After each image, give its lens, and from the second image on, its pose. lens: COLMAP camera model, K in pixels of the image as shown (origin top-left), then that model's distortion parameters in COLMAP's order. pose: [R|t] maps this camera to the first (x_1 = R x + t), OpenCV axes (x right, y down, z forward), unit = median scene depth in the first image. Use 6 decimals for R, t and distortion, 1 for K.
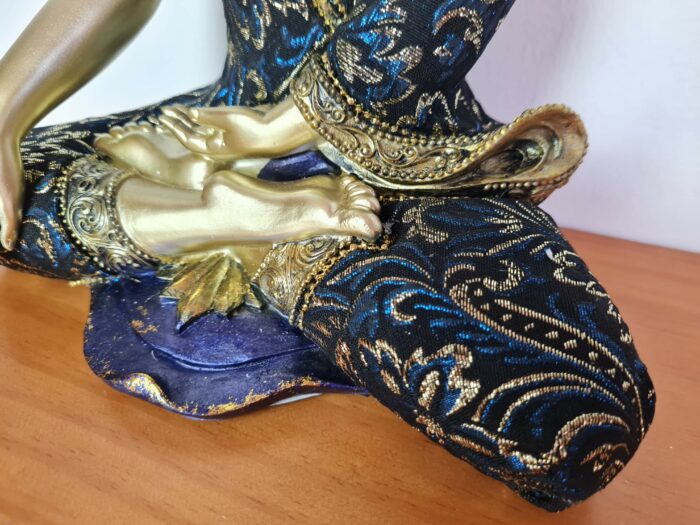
lens RADIAL K [[571.4, 0, 350.0], [0, 571.4, 262.5], [0, 0, 1]] dist [-0.042239, -0.003191]
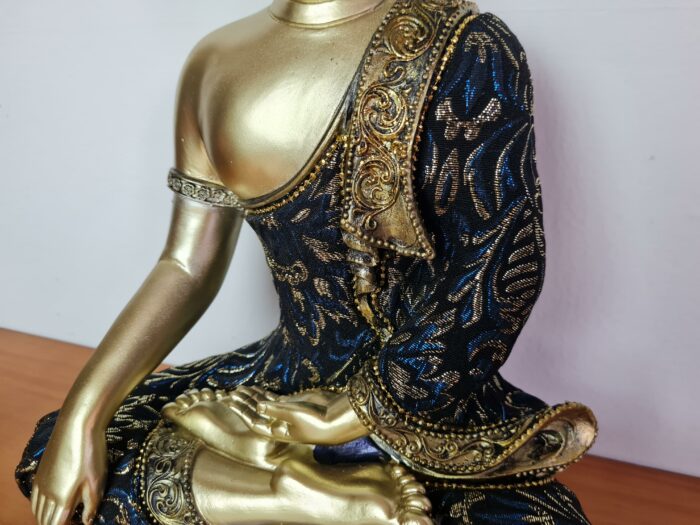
lens RADIAL K [[560.6, 0, 350.0], [0, 560.6, 262.5], [0, 0, 1]] dist [-0.027904, -0.001992]
pose [[0.999317, -0.027870, 0.024250, -0.121749], [0.032376, 0.976841, -0.211501, -0.328144], [-0.017794, 0.212142, 0.977077, -0.210940]]
